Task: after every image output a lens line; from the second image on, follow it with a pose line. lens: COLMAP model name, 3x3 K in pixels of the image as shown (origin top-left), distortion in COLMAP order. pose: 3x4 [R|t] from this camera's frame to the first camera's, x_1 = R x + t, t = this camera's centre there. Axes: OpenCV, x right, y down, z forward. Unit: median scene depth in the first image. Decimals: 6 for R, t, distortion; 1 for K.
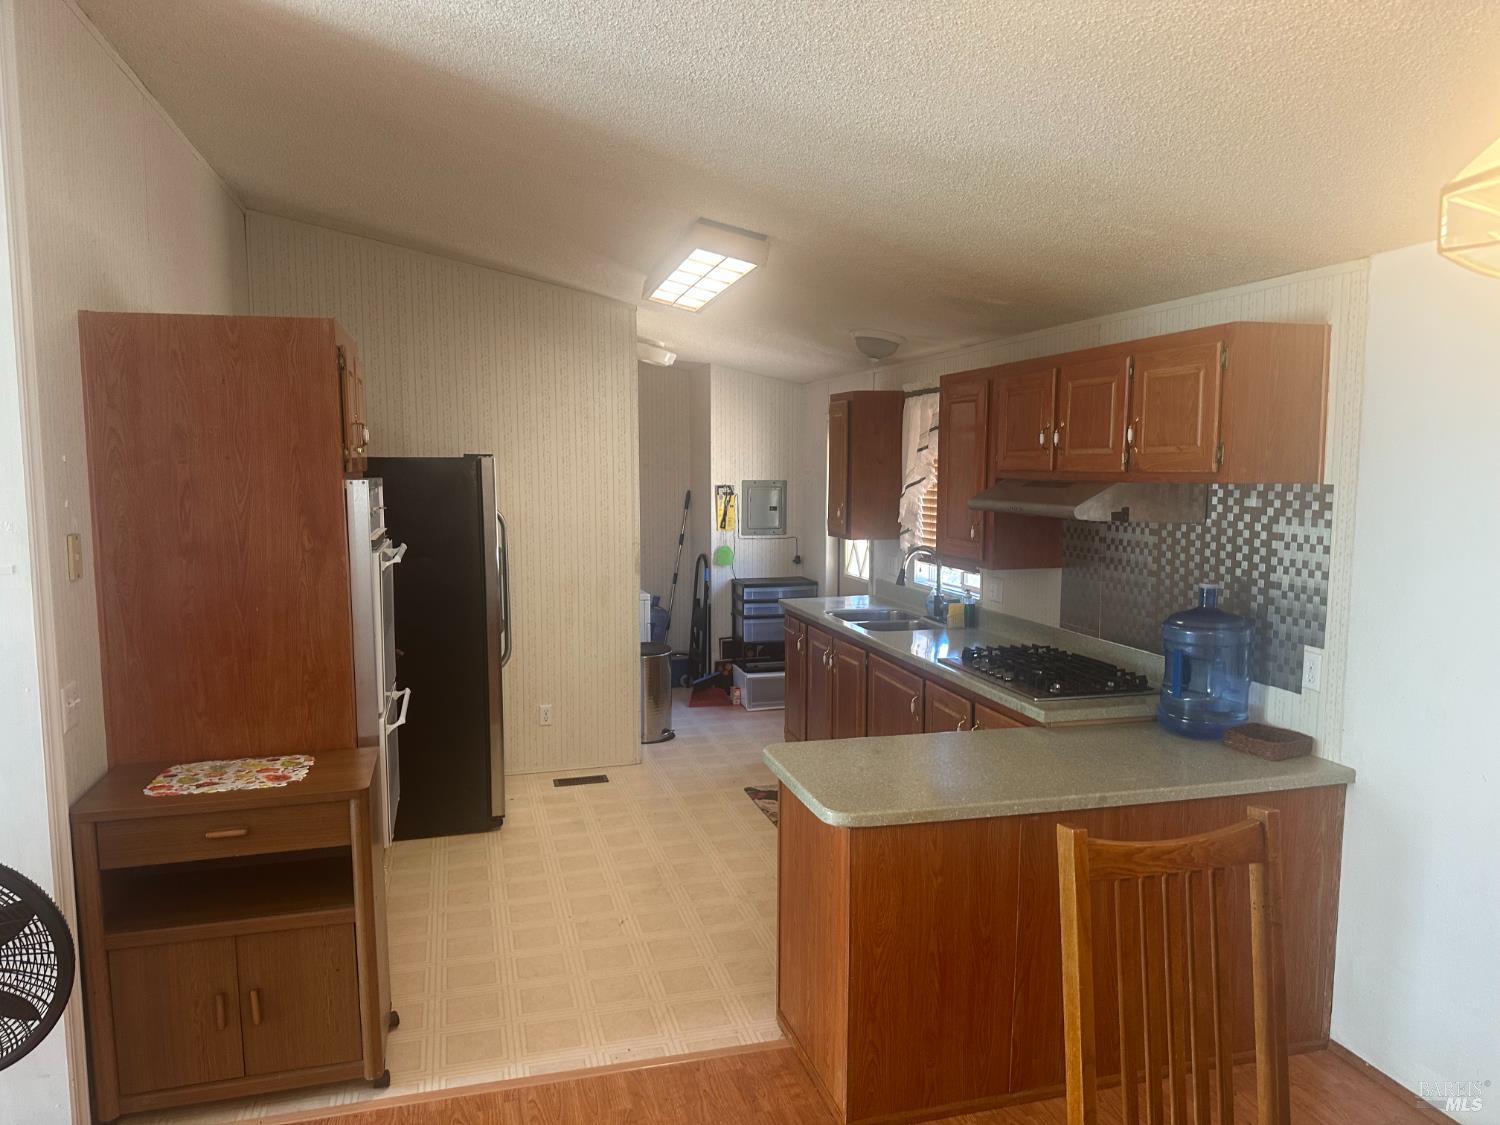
lens RADIAL K [[1079.4, 0, 750.0], [0, 1079.4, 562.5], [0, 0, 1]] dist [0.120800, -0.155816]
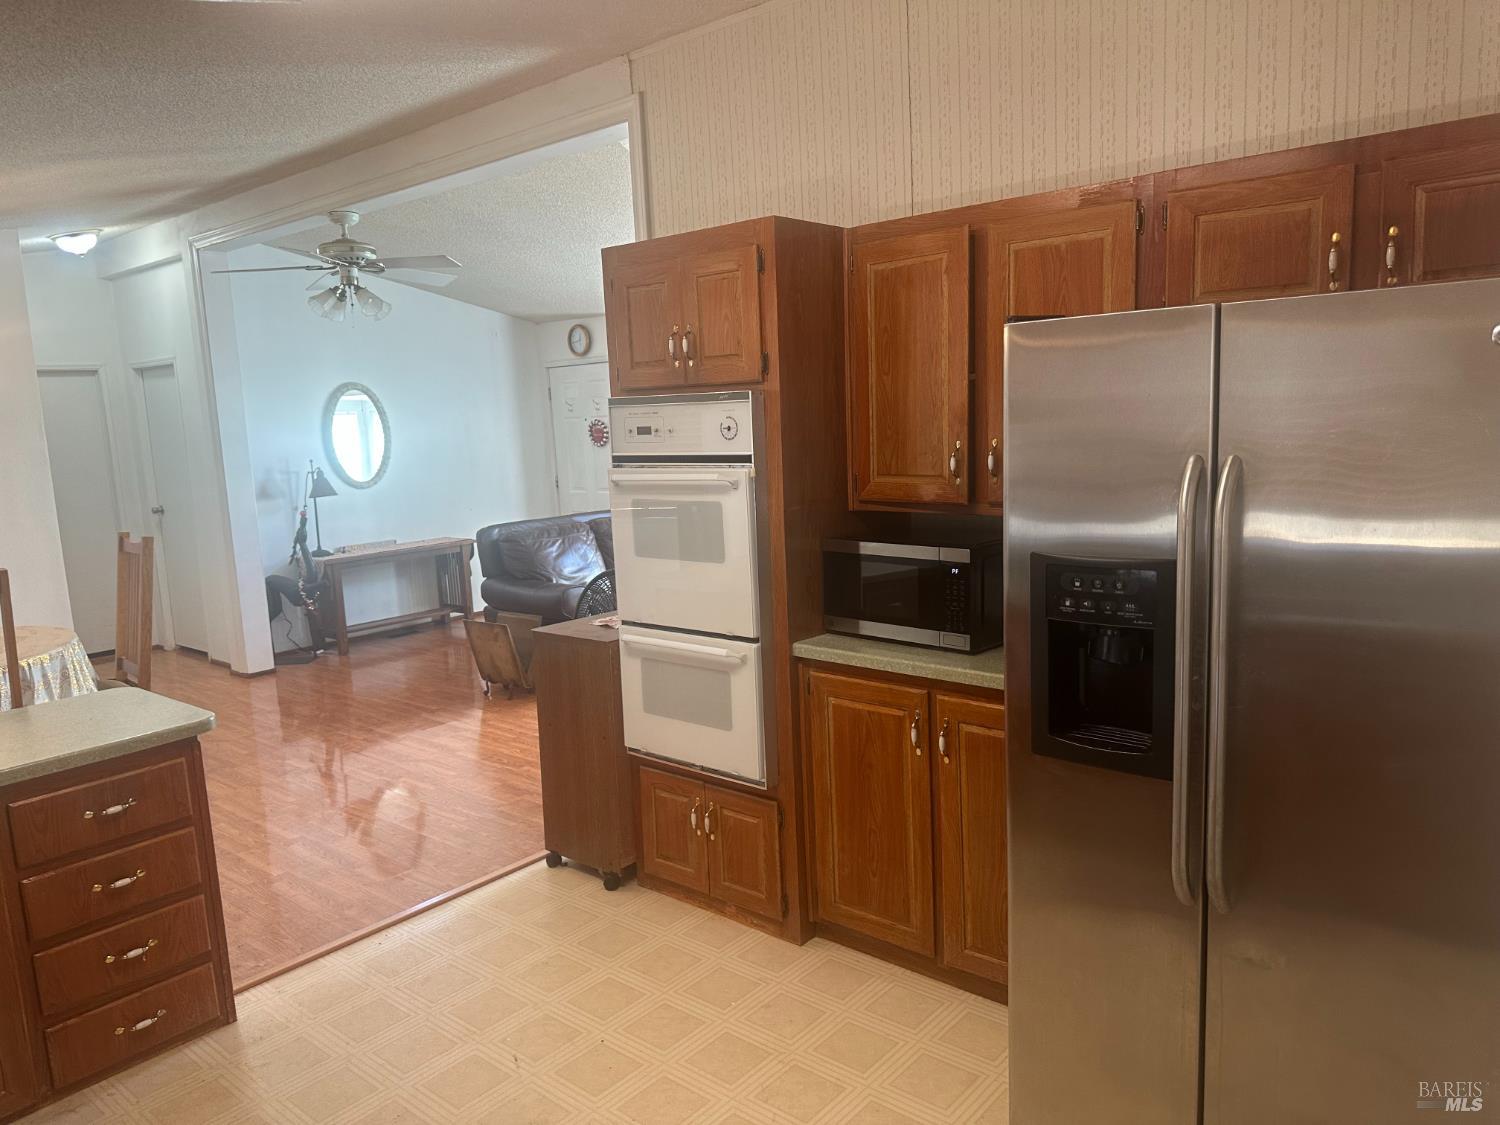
lens RADIAL K [[1079.4, 0, 750.0], [0, 1079.4, 562.5], [0, 0, 1]] dist [0.120800, -0.155816]
pose [[-0.830674, 0.120605, -0.543540, 0.100648], [-0.005913, 0.974290, 0.225219, -0.128139], [0.556728, 0.190297, -0.808604, 1.577921]]
